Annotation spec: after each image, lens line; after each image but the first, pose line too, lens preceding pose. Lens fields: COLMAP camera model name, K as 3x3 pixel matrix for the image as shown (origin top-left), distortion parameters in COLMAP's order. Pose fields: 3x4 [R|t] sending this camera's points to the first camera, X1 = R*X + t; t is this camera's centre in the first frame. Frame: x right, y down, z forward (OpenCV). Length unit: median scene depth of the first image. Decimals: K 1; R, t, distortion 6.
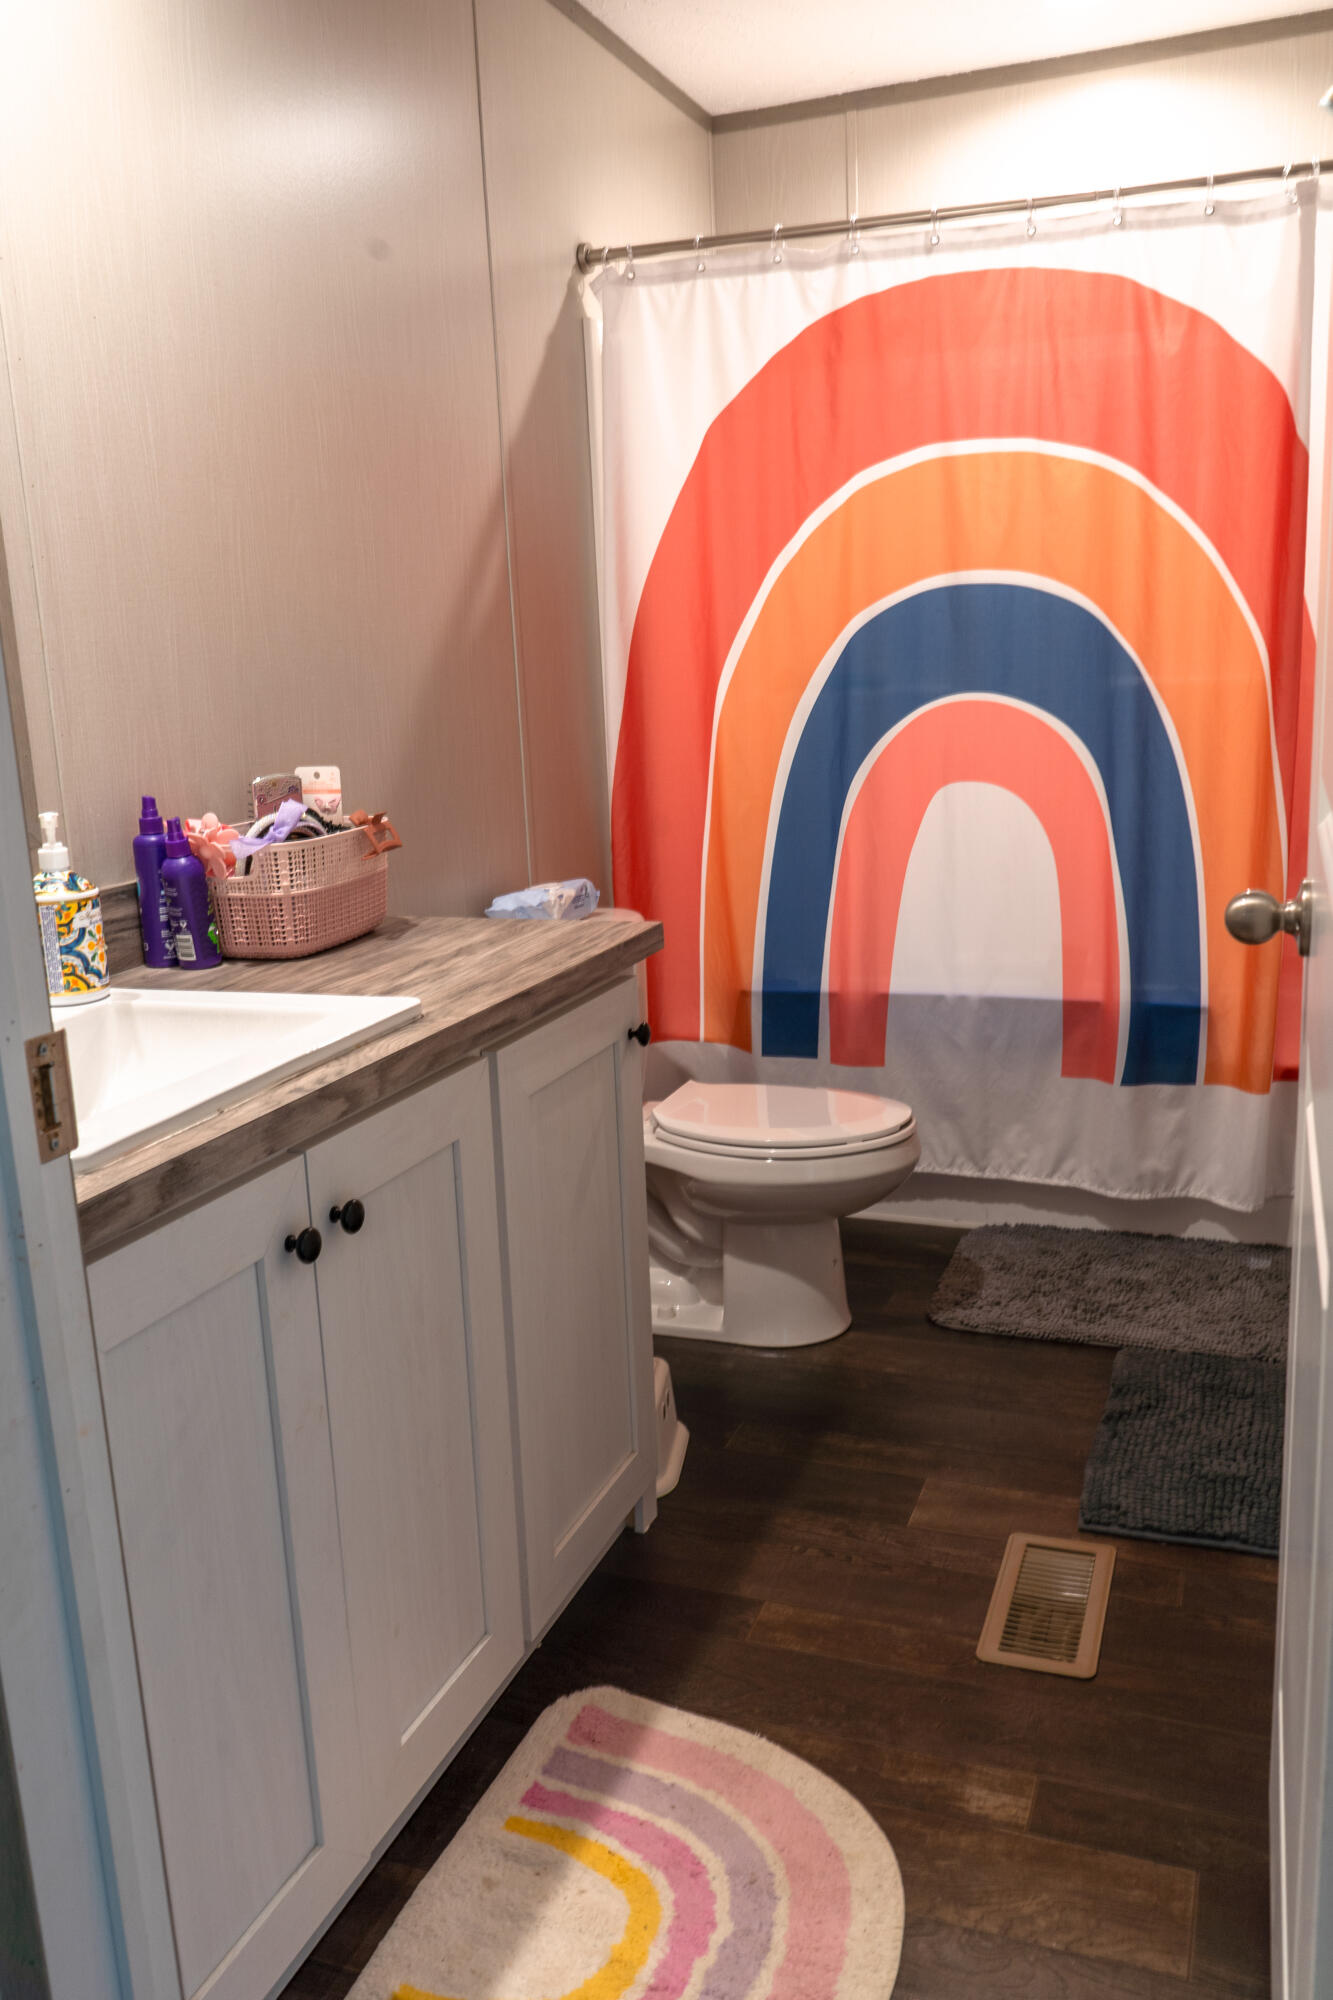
lens RADIAL K [[1606.4, 0, 666.5], [0, 1606.4, 1000.0], [0, 0, 1]] dist [-0.028089, 0.034848]
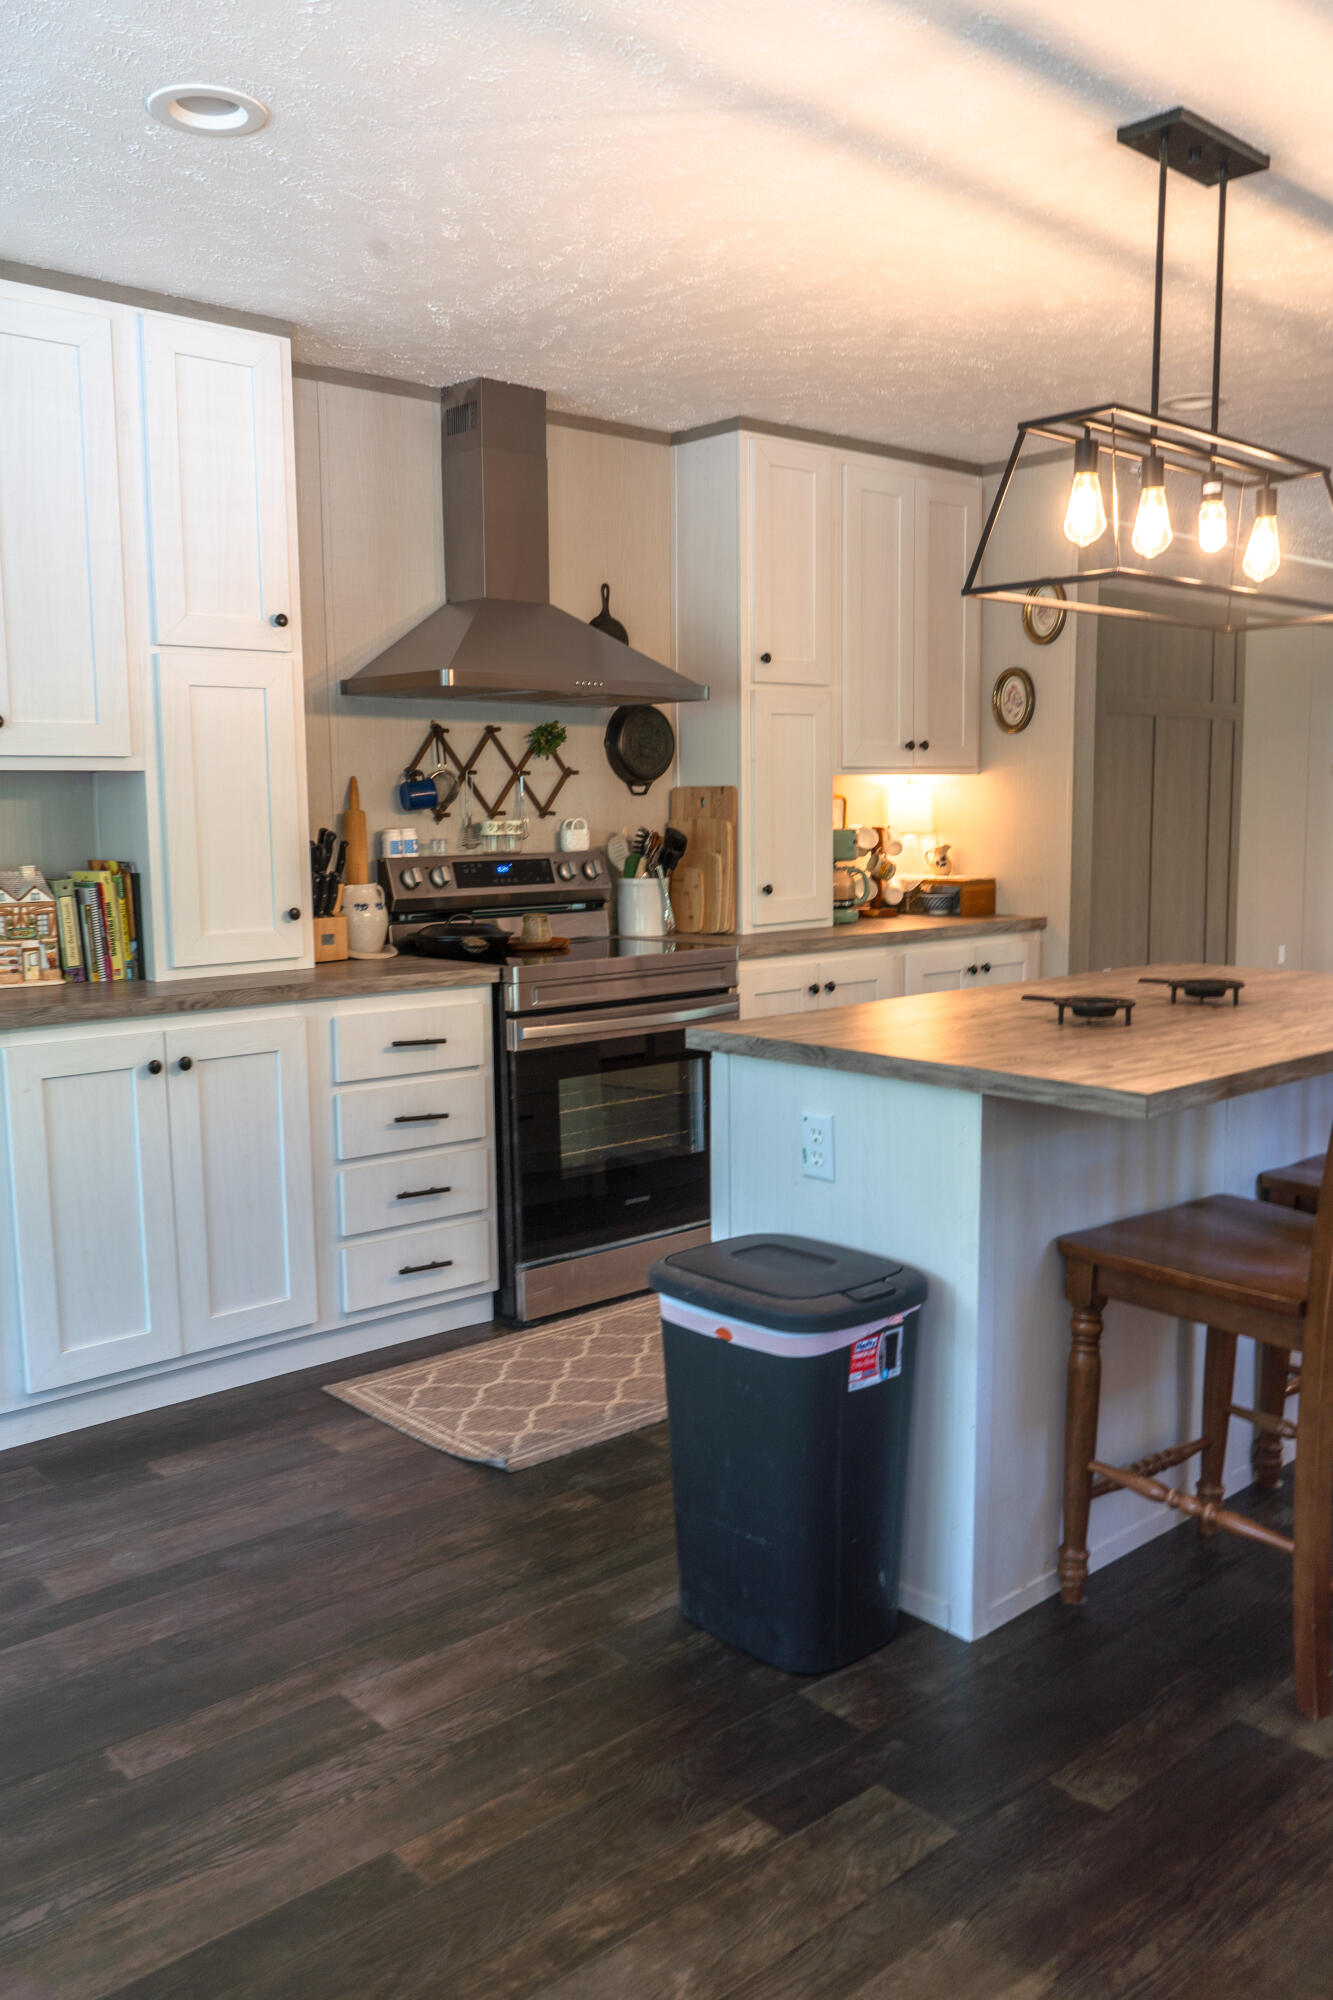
lens RADIAL K [[1606.4, 0, 666.5], [0, 1606.4, 1000.0], [0, 0, 1]] dist [-0.028089, 0.034848]
pose [[0.473435, -0.070731, 0.877984, -0.696552], [0.181193, 0.983274, -0.018491, -0.087394], [-0.861991, 0.167839, 0.478332, 0.313296]]
